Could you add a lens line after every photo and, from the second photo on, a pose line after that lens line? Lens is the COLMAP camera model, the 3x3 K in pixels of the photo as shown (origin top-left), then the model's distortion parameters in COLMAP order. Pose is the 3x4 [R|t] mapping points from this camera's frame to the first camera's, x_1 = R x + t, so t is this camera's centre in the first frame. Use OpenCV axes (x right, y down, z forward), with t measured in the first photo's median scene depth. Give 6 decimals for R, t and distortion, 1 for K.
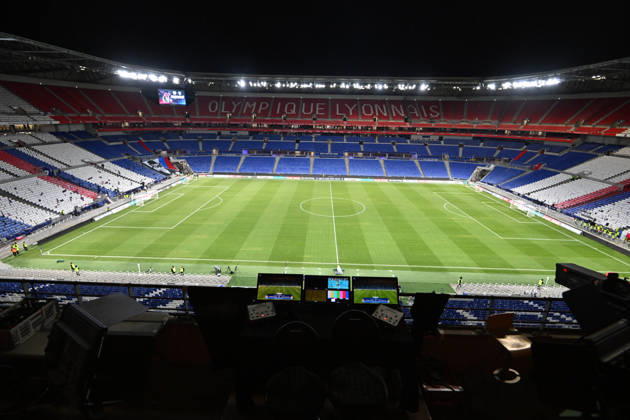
lens RADIAL K [[287.9, 0, 314.5], [0, 287.9, 209.0], [0, 0, 1]] dist [-0.001977, -0.000513]
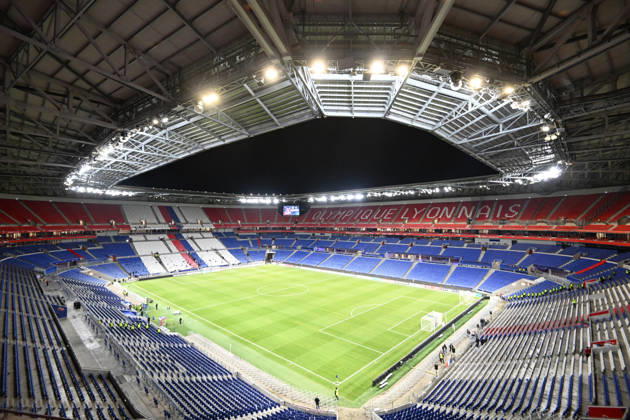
lens RADIAL K [[287.5, 0, 315.6], [0, 287.5, 208.1], [0, 0, 1]] dist [-0.000301, -0.005704]
pose [[0.748929, -0.053674, -0.660473, 0.642258], [-0.181954, 0.941746, -0.282854, -0.009254], [0.637180, 0.332013, 0.695535, 0.062385]]
